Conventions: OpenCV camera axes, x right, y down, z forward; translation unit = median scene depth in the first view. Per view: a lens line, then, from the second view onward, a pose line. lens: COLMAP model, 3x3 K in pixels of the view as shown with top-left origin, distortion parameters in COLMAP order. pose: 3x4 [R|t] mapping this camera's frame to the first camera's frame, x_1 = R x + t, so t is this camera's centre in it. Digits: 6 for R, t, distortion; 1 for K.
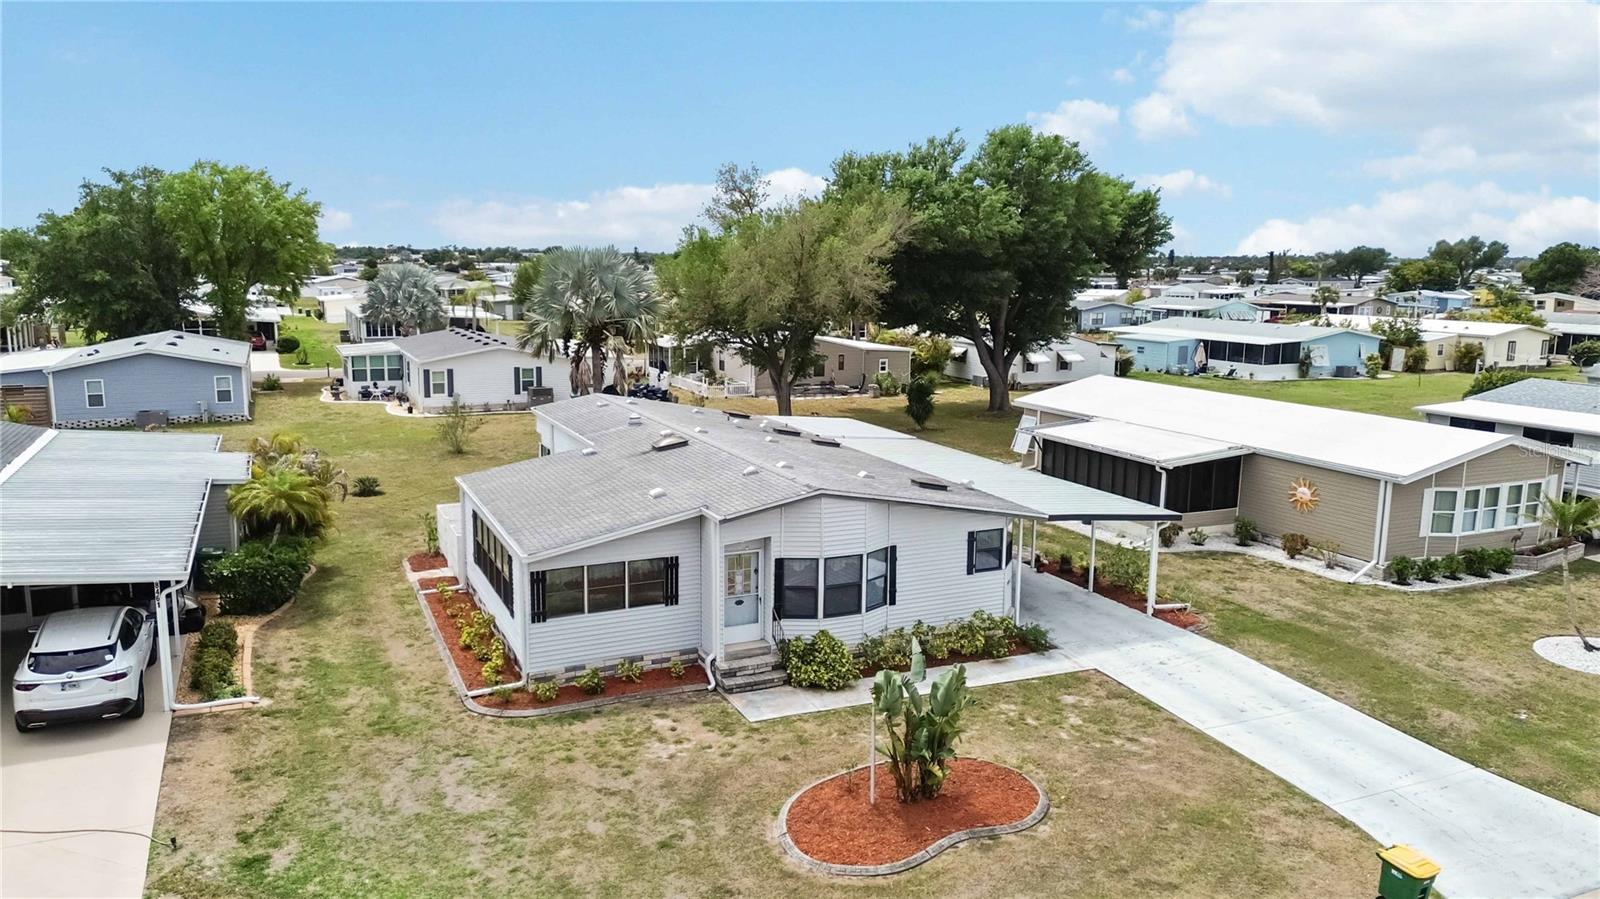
lens RADIAL K [[1126.5, 0, 794.3], [0, 1126.5, 451.9], [0, 0, 1]] dist [0.081839, -0.084415]
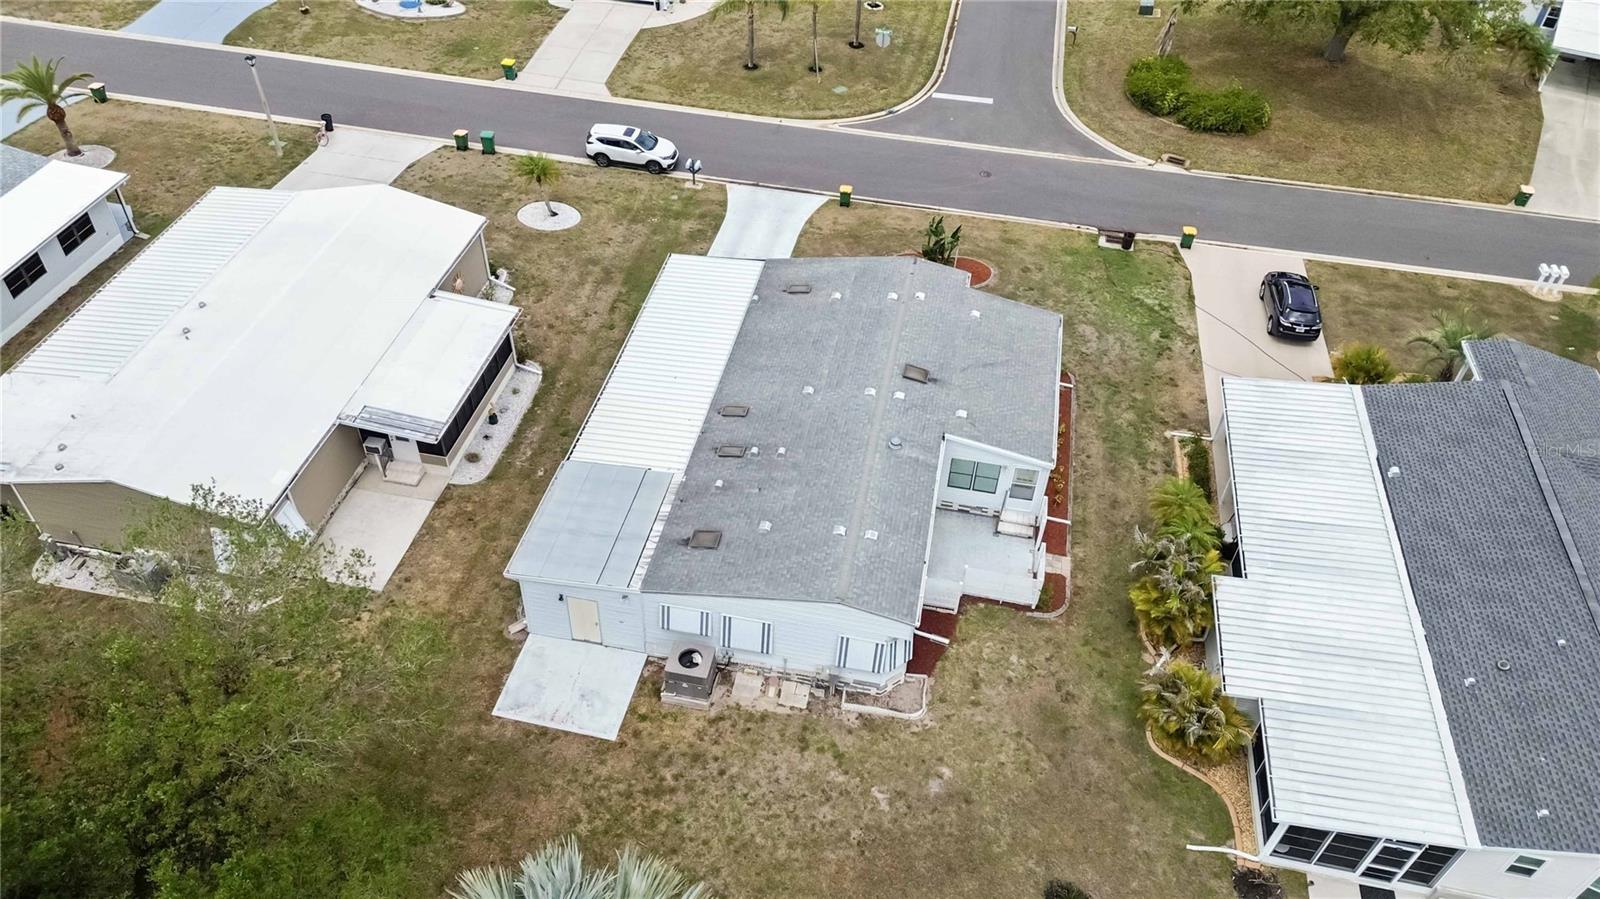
lens RADIAL K [[1124.5, 0, 795.4], [0, 1124.5, 453.3], [0, 0, 1]] dist [0.088564, -0.096490]
pose [[-0.809406, -0.431838, 0.397966, -0.682120], [0.056148, 0.617666, 0.784434, -1.207439], [-0.584559, 0.657270, -0.475696, 2.147081]]
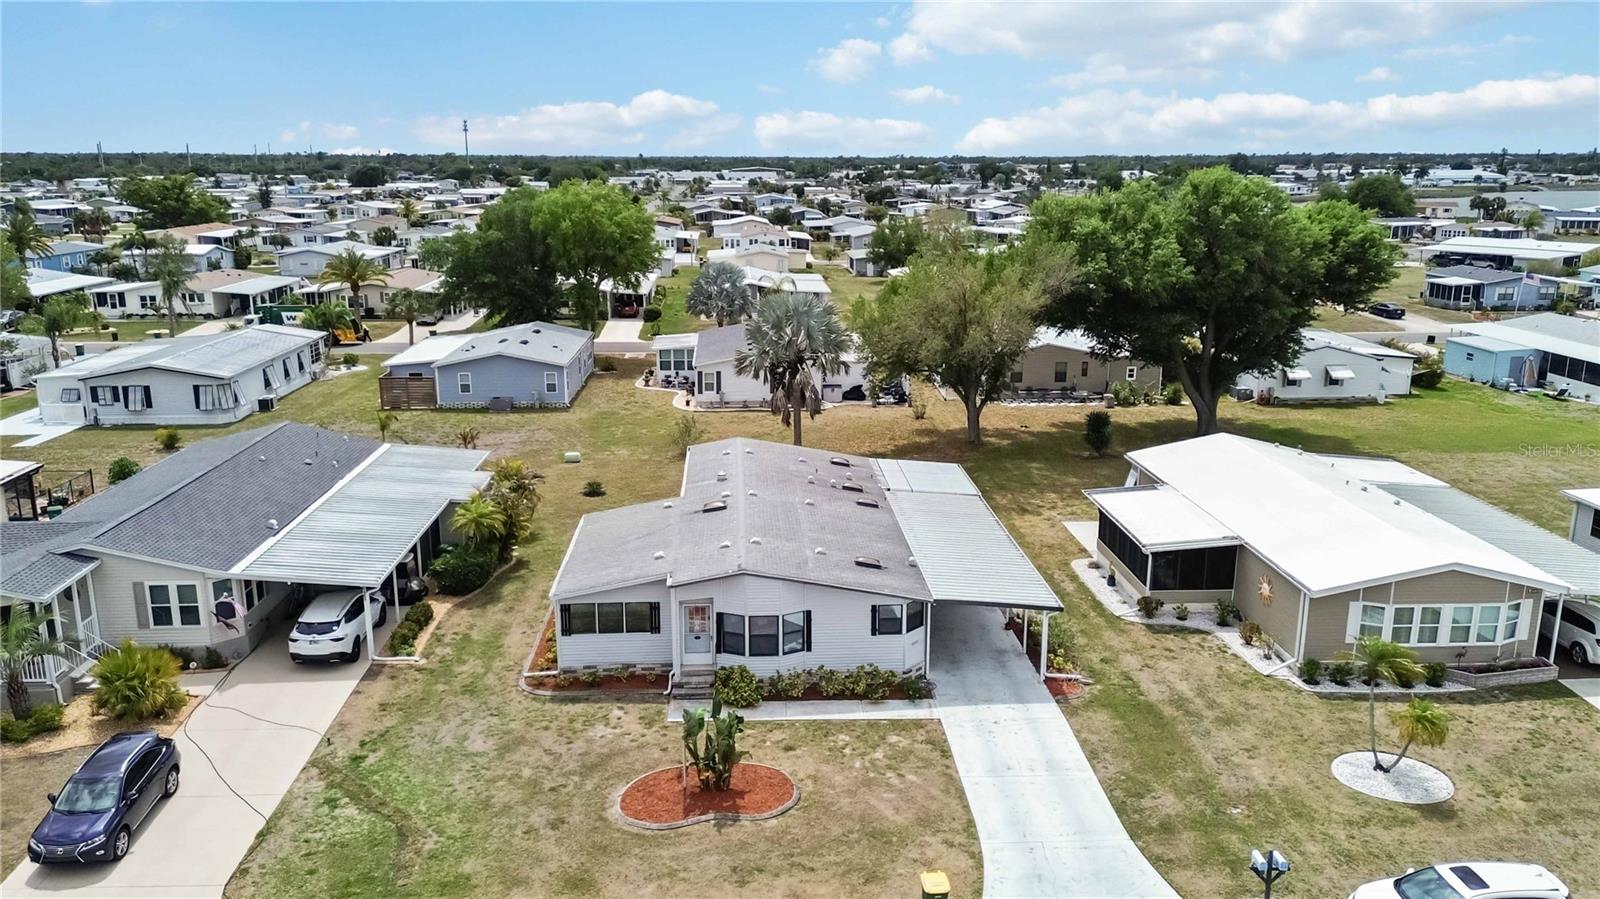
lens RADIAL K [[1191.5, 0, 794.7], [0, 1191.5, 448.9], [0, 0, 1]] dist [0.085755, -0.091487]
pose [[0.928548, 0.077123, -0.363112, 0.611545], [-0.052690, 0.995658, 0.076736, -0.236337], [0.367454, -0.052121, 0.928580, -0.384938]]
